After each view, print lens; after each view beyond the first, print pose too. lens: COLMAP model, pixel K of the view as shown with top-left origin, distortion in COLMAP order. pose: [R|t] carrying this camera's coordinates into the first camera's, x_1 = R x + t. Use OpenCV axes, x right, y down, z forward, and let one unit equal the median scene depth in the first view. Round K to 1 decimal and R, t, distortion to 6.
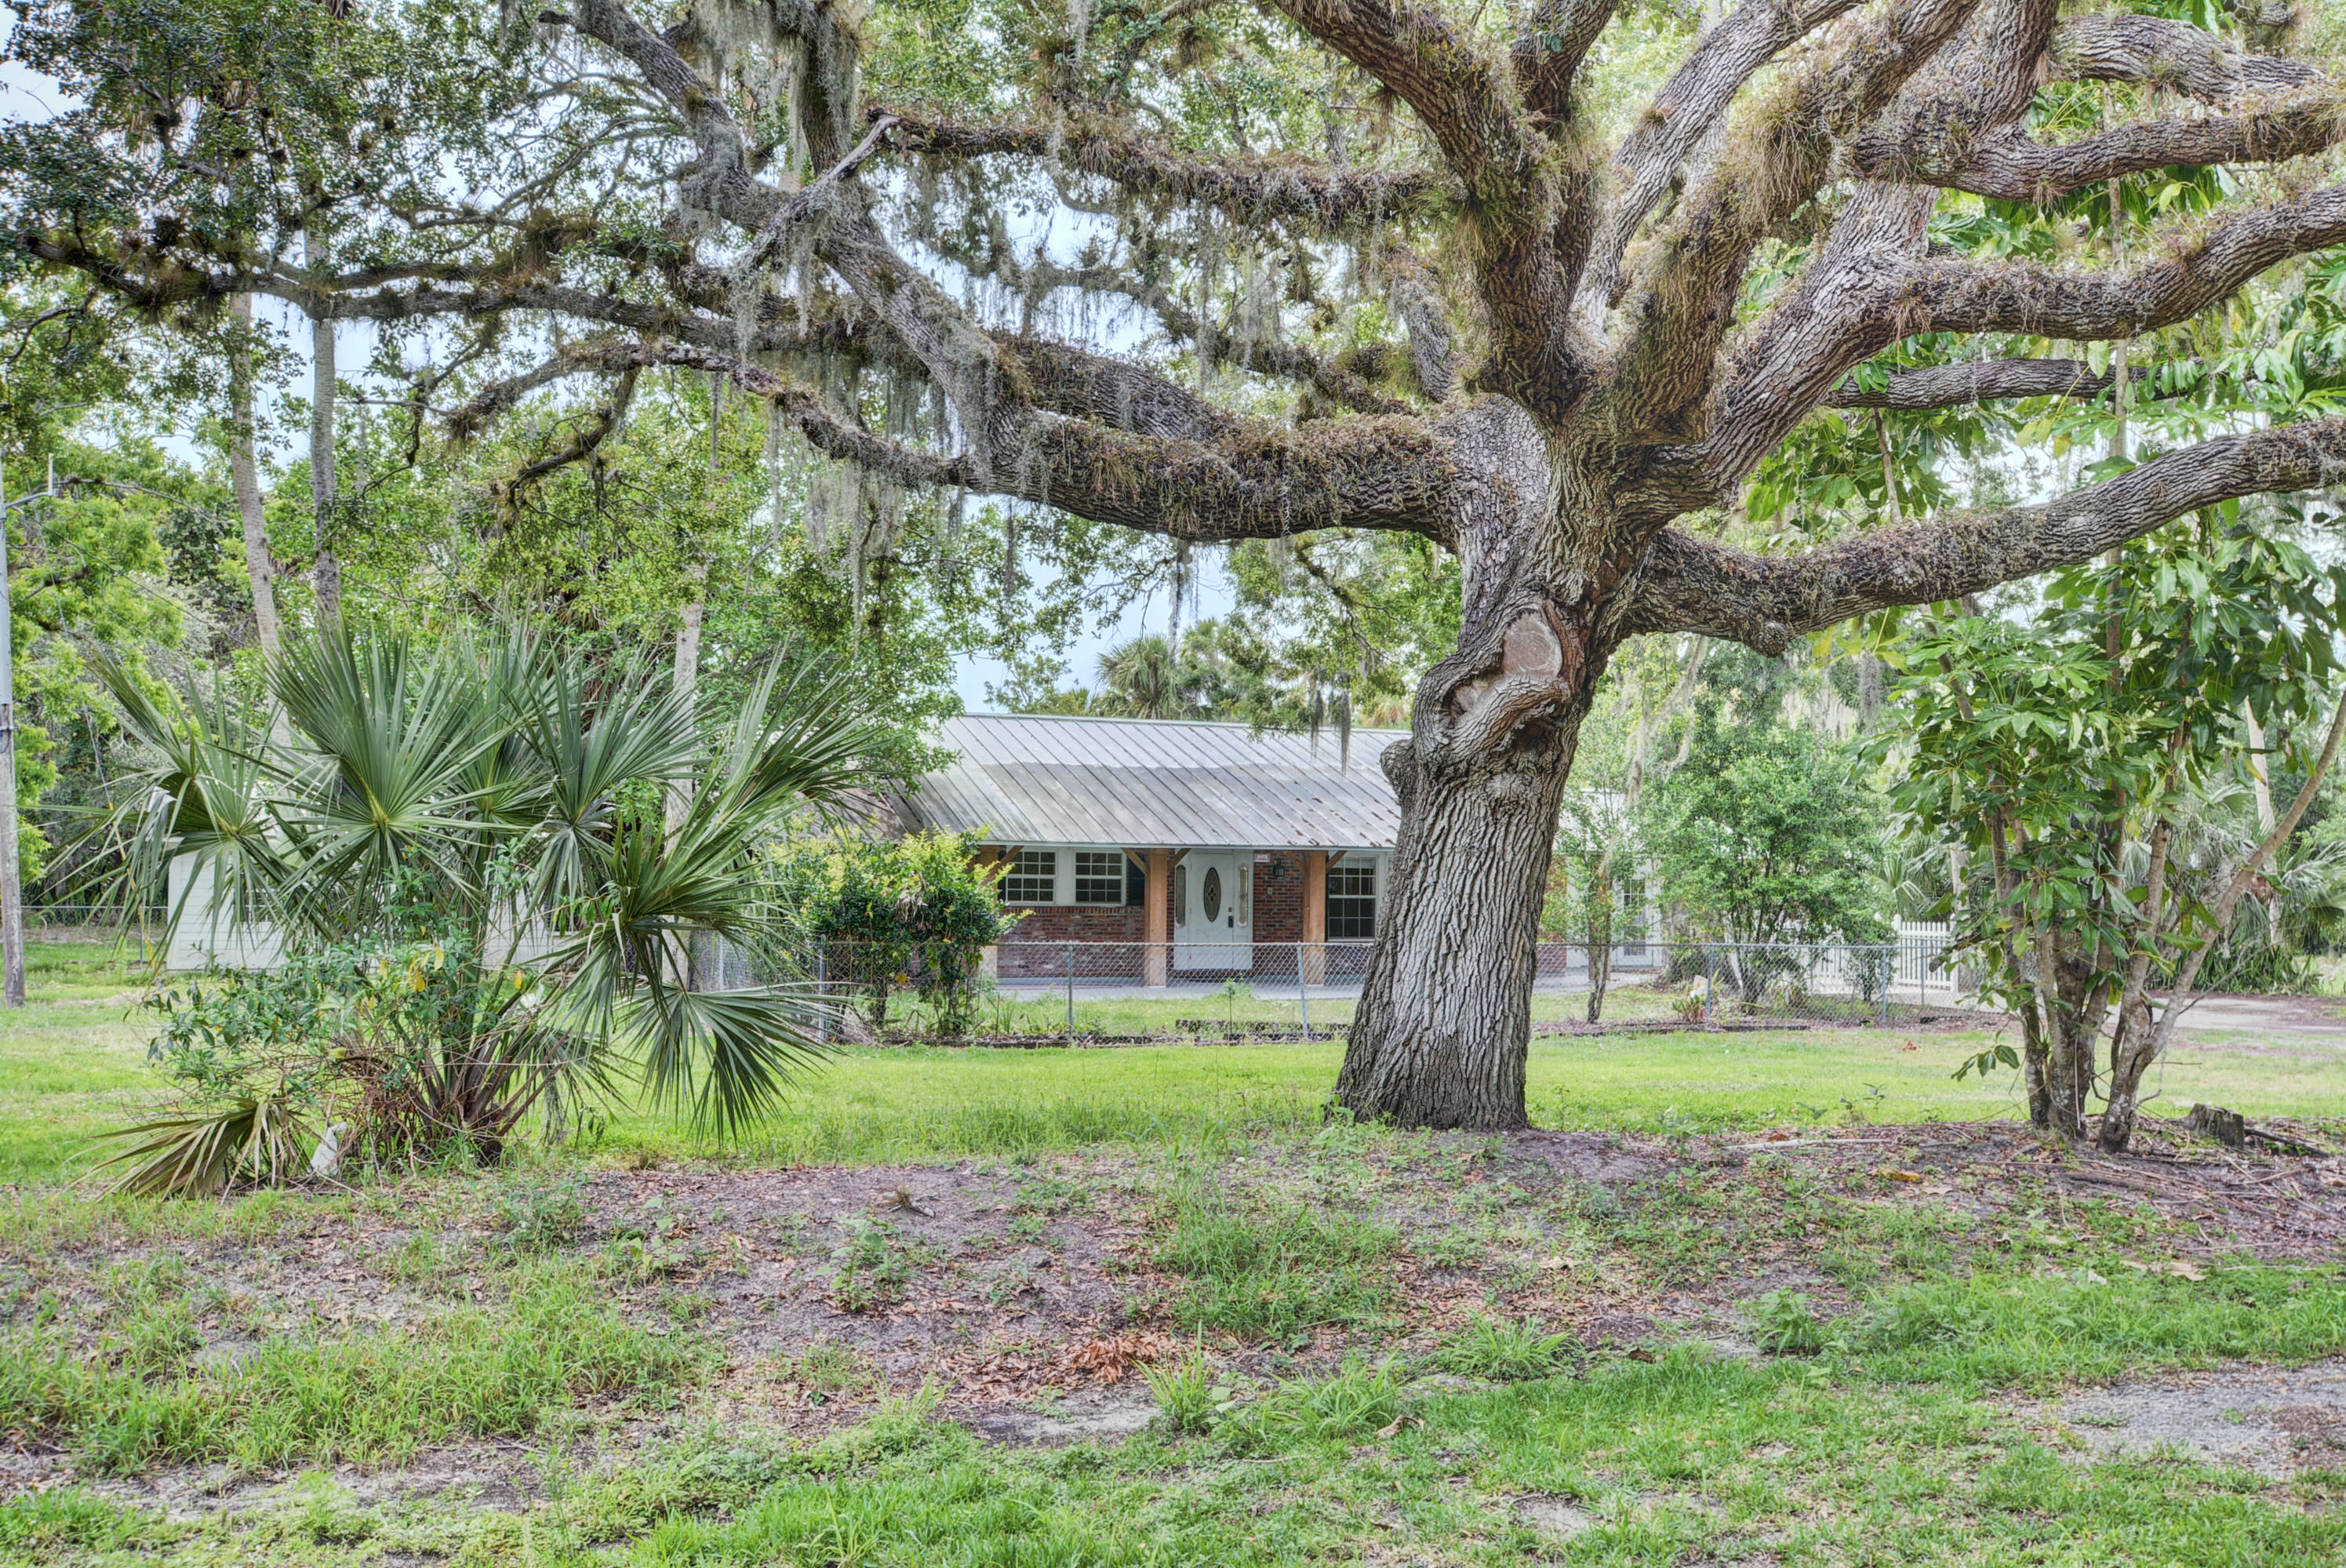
lens RADIAL K [[2076.3, 0, 1172.3], [0, 2076.3, 787.4], [0, 0, 1]] dist [-0.044890, 0.004001]
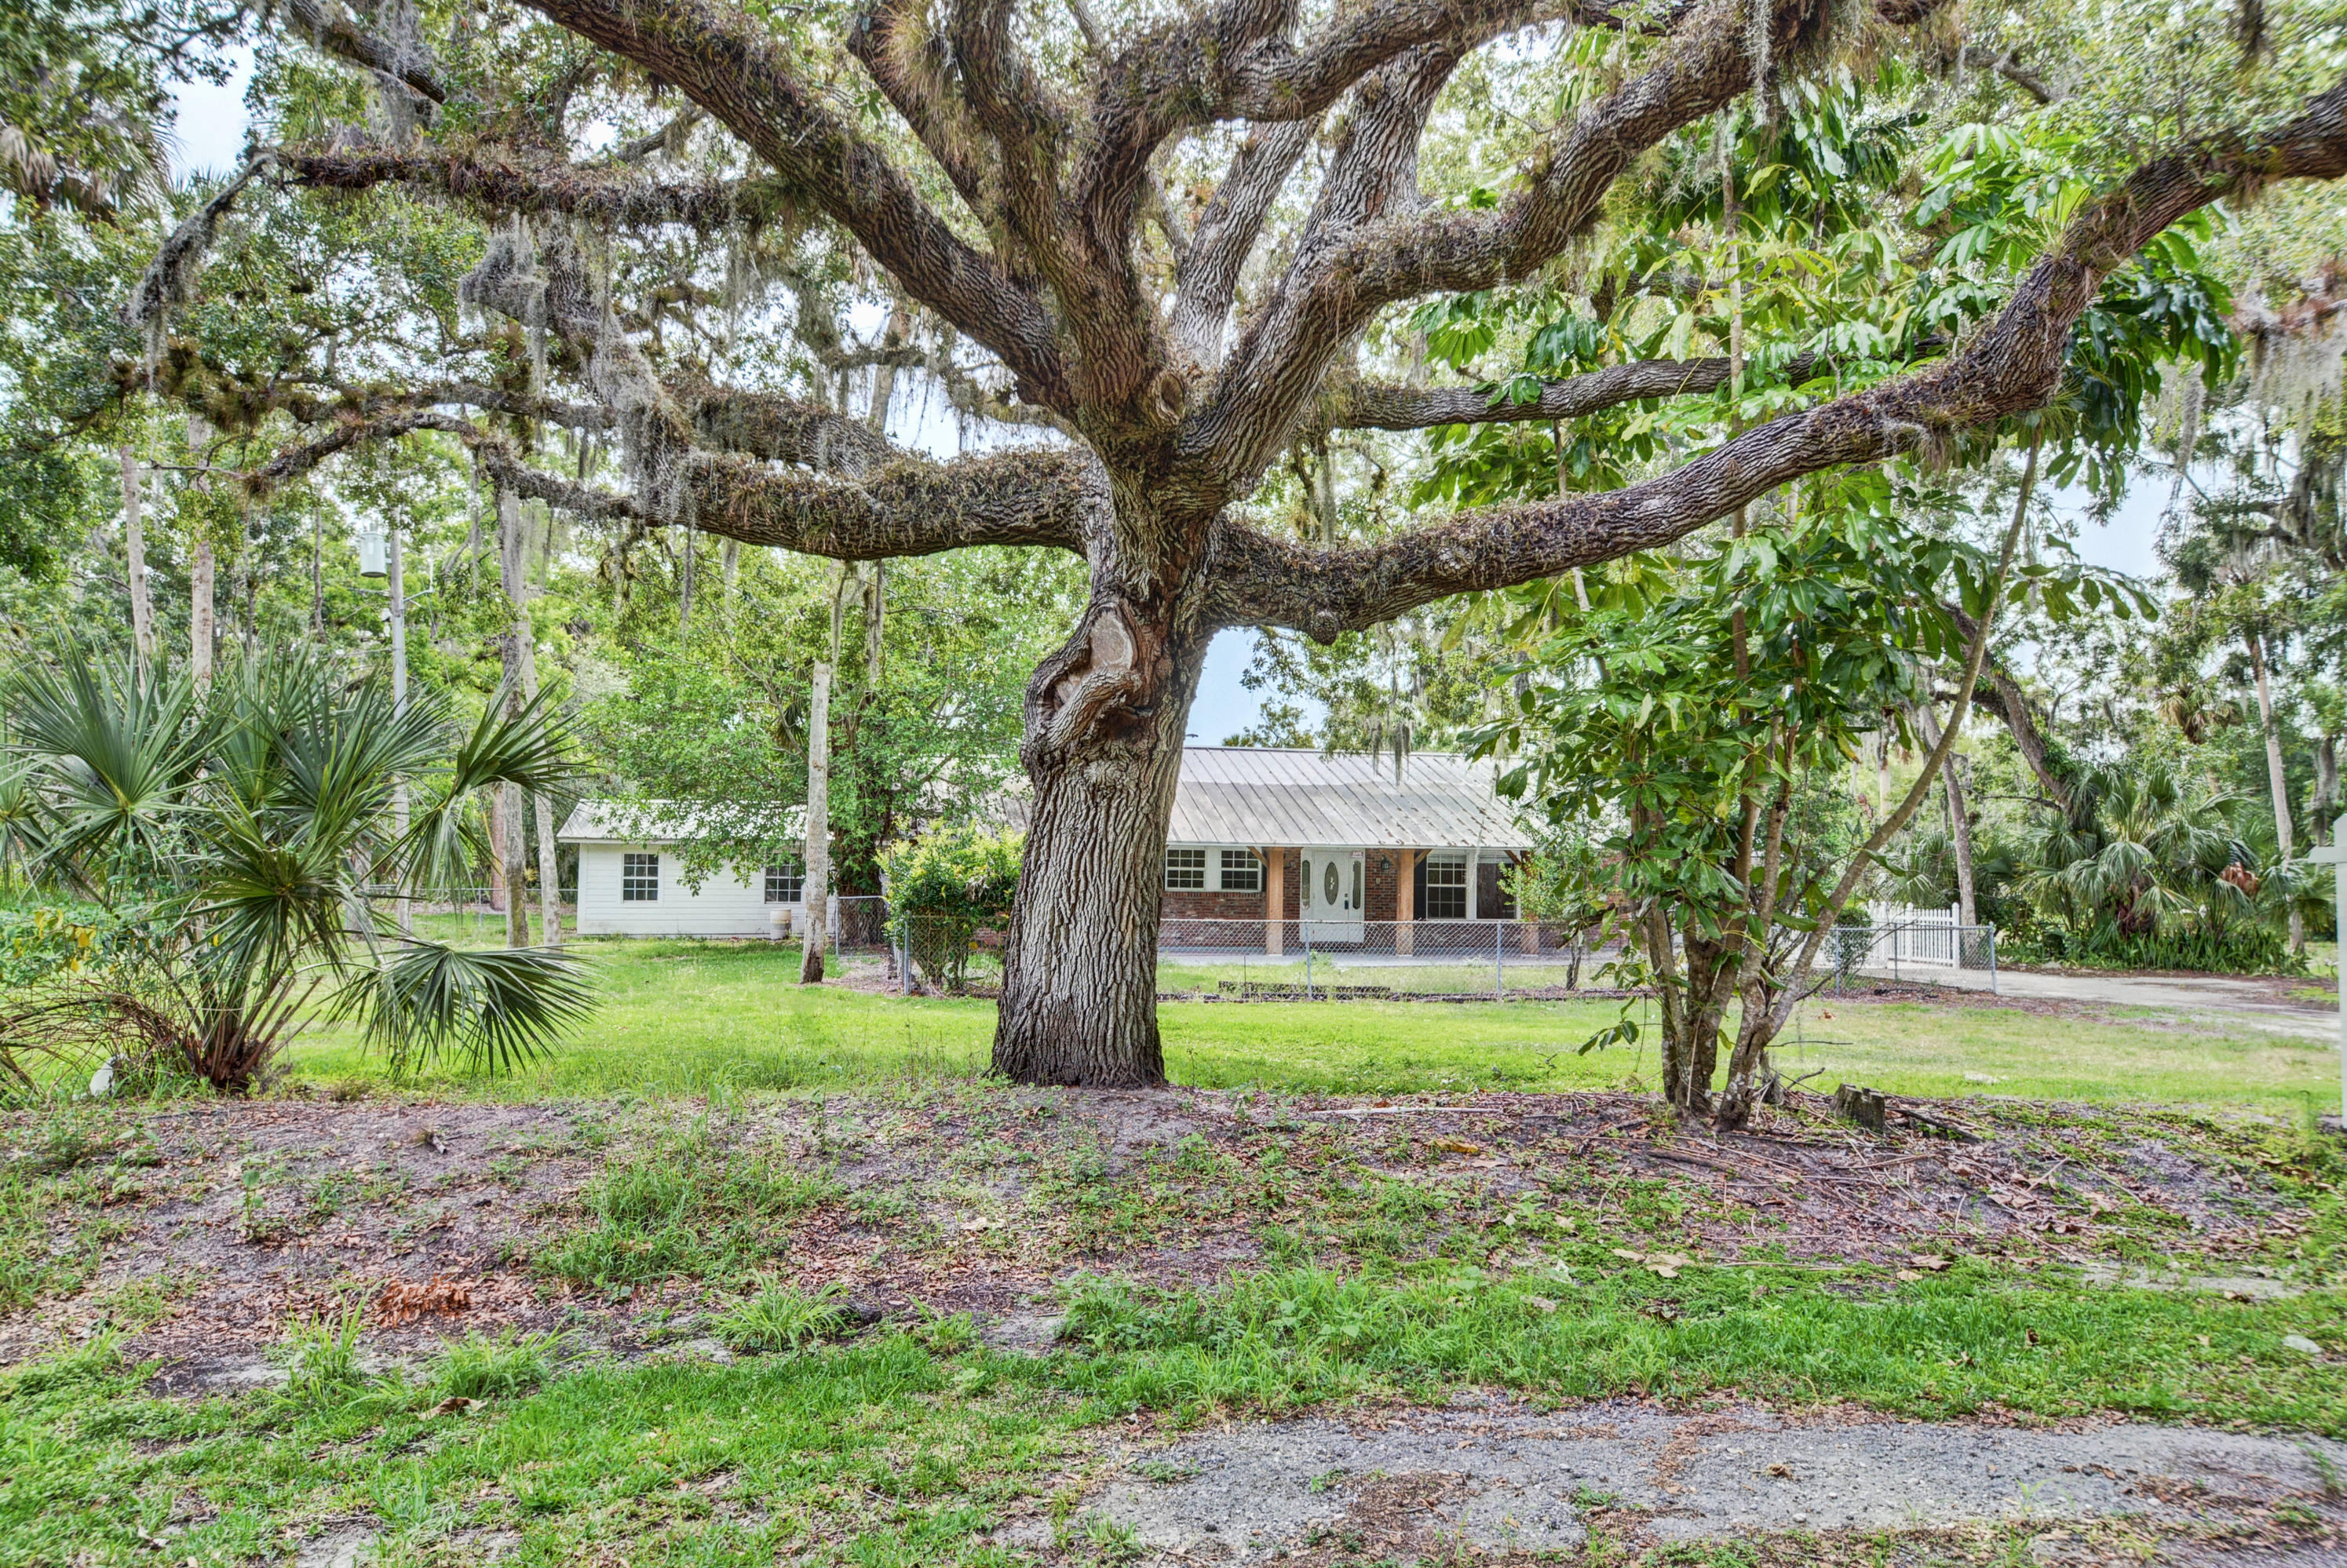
lens RADIAL K [[1506.1, 0, 1173.4], [0, 1506.1, 794.5], [0, 0, 1]] dist [-0.025432, -0.000638]
pose [[0.980793, -0.007022, -0.194923, 0.332747], [0.005082, 0.999932, -0.010452, 0.018566], [0.194983, 0.009261, 0.980763, 0.219854]]
